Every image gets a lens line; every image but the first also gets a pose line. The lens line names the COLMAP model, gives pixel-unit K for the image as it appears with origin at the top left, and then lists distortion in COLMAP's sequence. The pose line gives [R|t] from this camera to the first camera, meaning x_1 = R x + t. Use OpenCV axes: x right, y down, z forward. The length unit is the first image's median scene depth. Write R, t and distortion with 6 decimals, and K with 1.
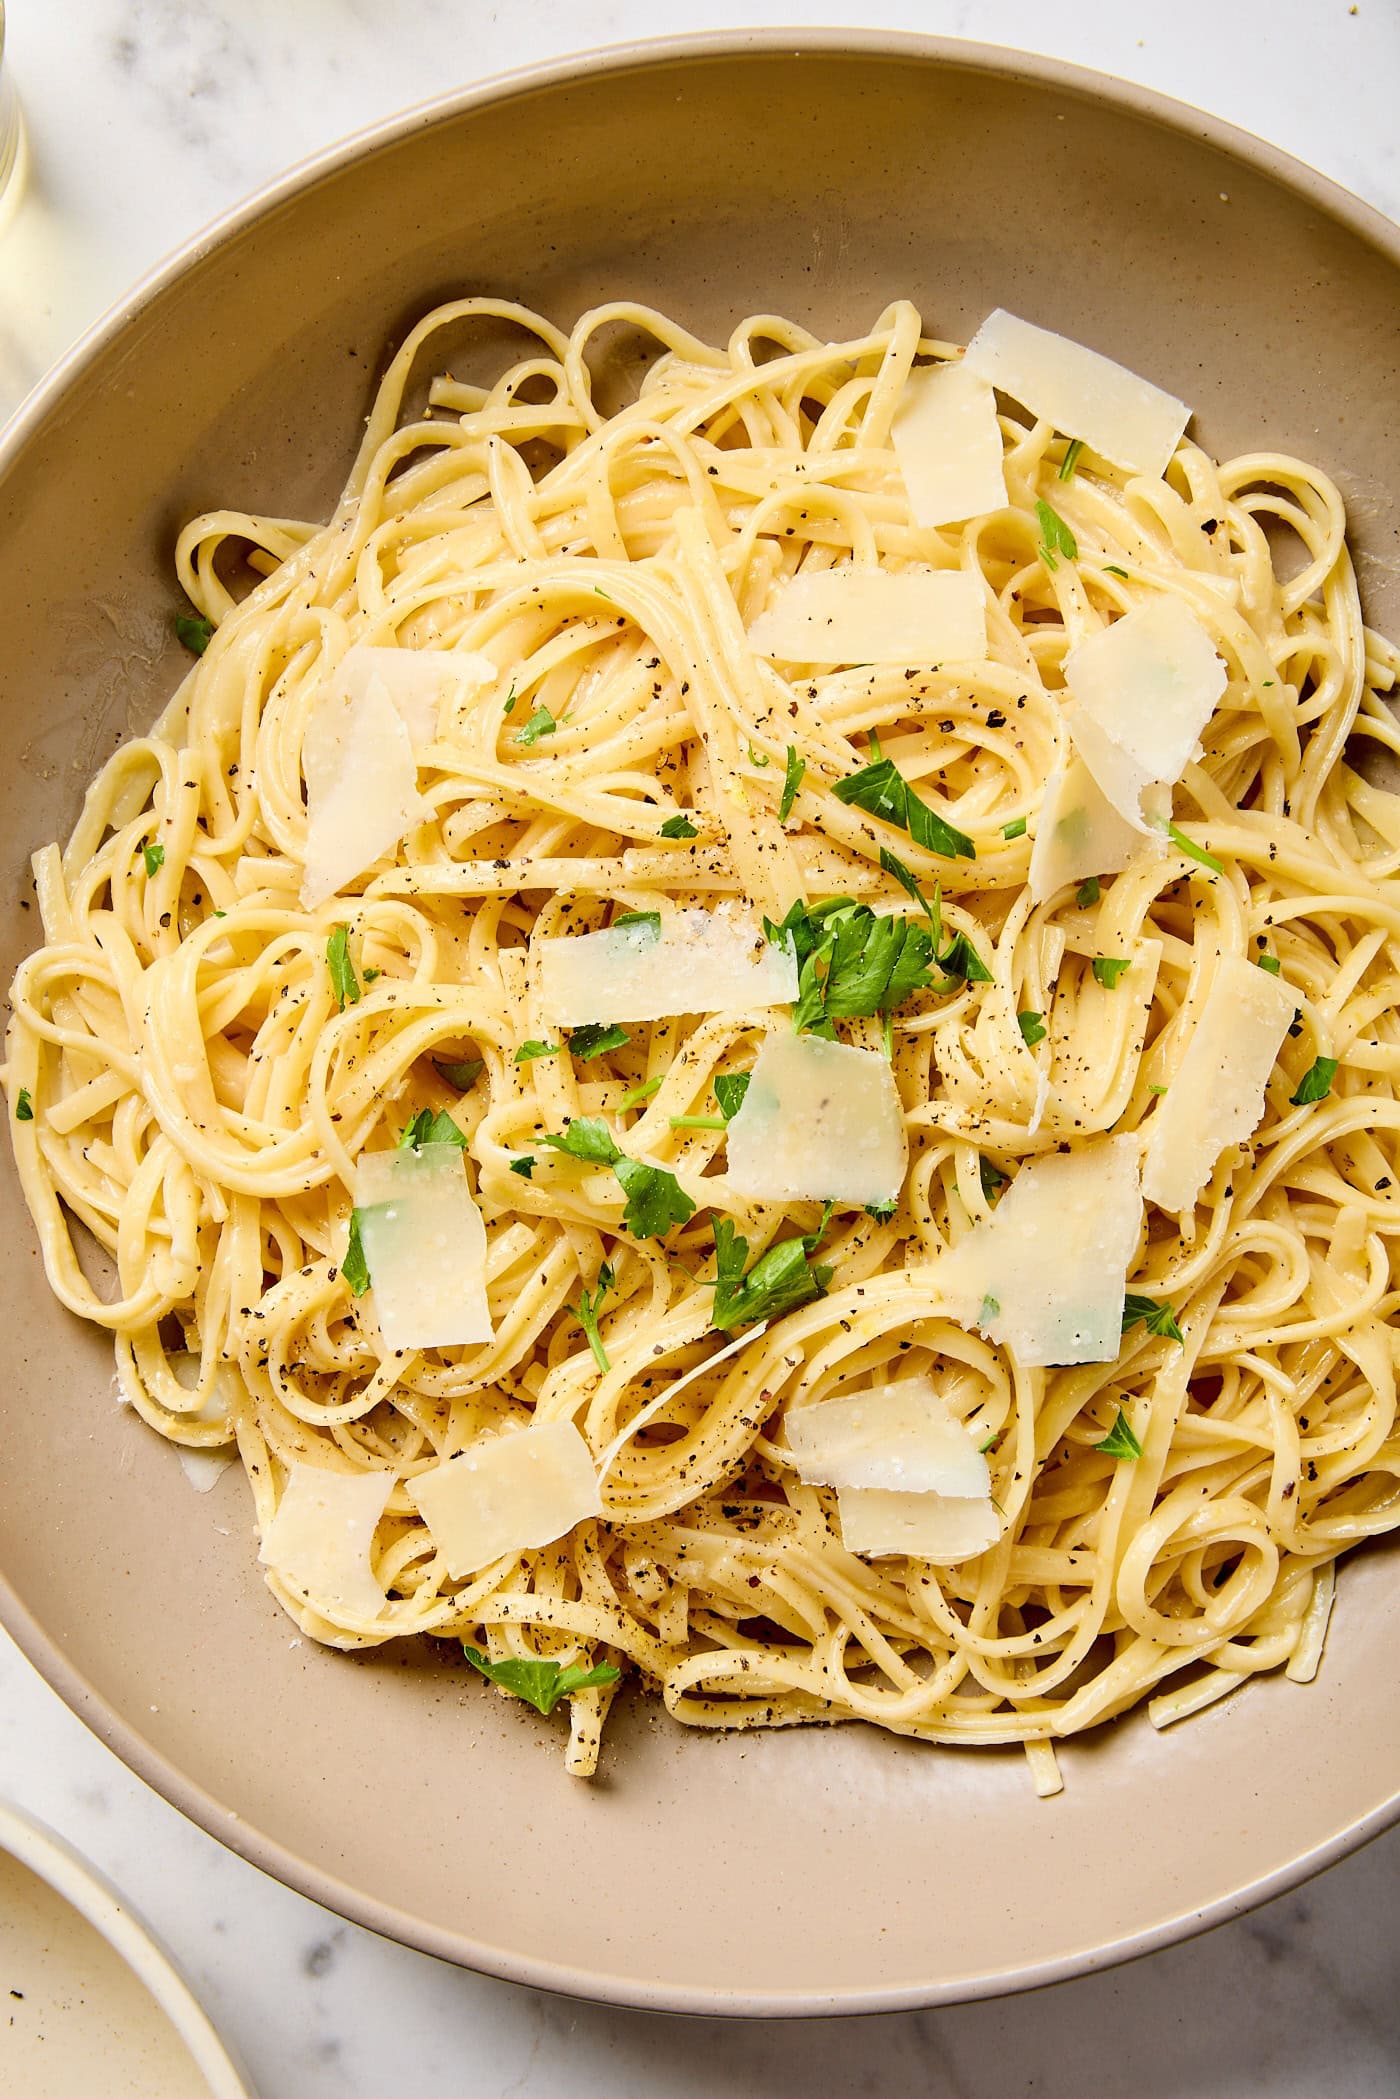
lens RADIAL K [[3838.7, 0, 700.0], [0, 3838.7, 1049.5], [0, 0, 1]] dist [-0.024314, 0.271502]
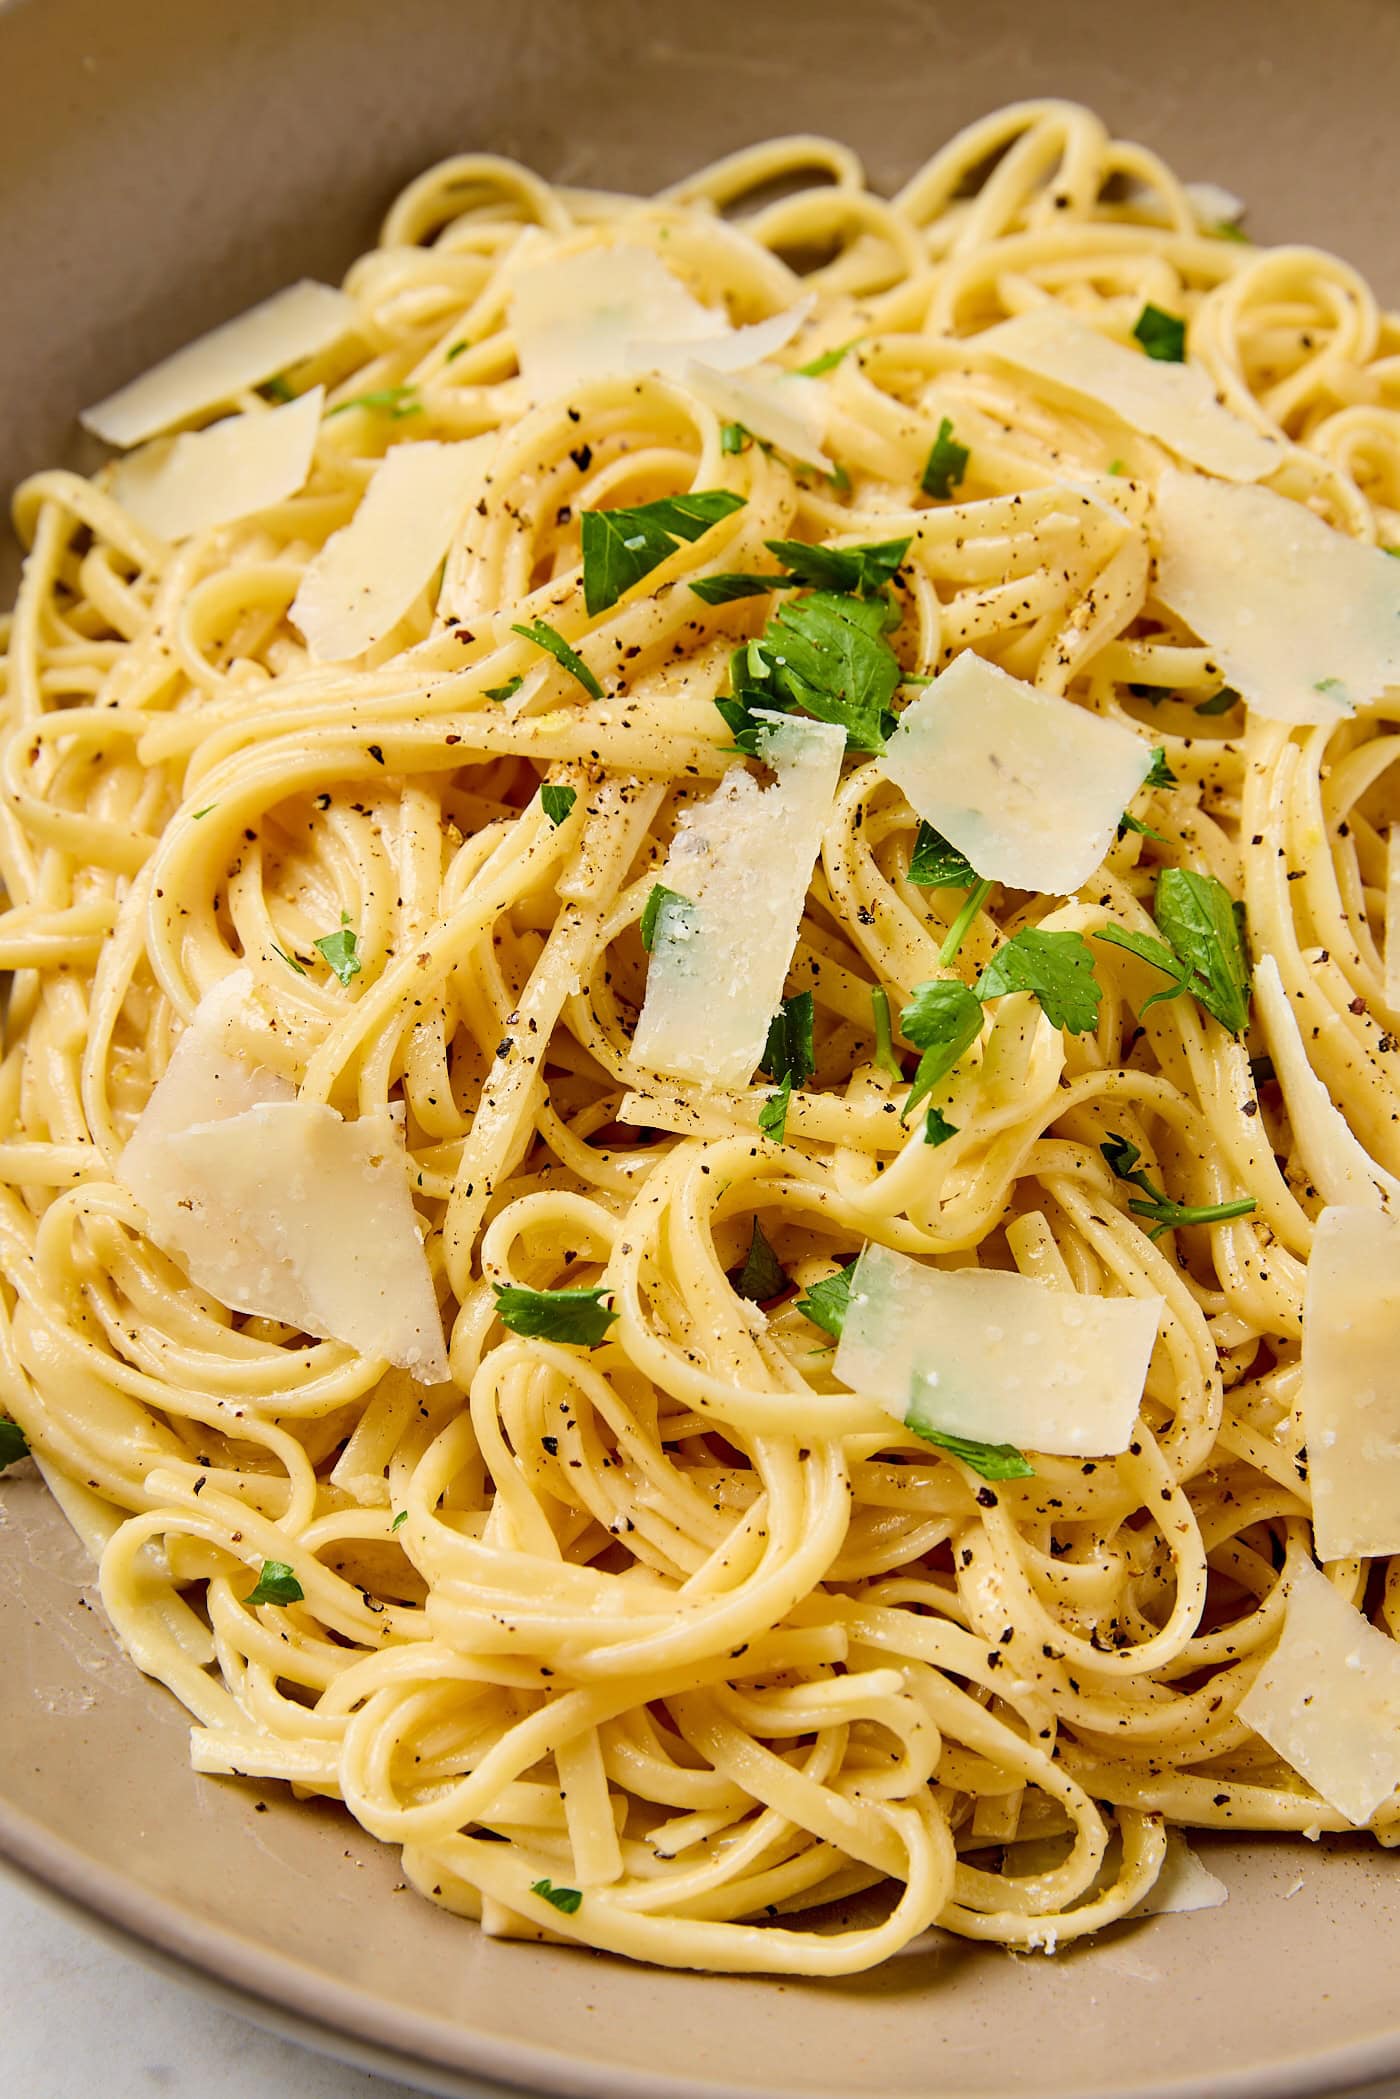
lens RADIAL K [[3838.7, 0, 700.0], [0, 3838.7, 1049.5], [0, 0, 1]] dist [-0.024314, 0.271502]
pose [[0.362503, -0.803378, 0.472414, -0.360469], [0.931601, 0.326850, -0.159022, 0.092333], [-0.026654, 0.497748, 0.866912, 0.406423]]
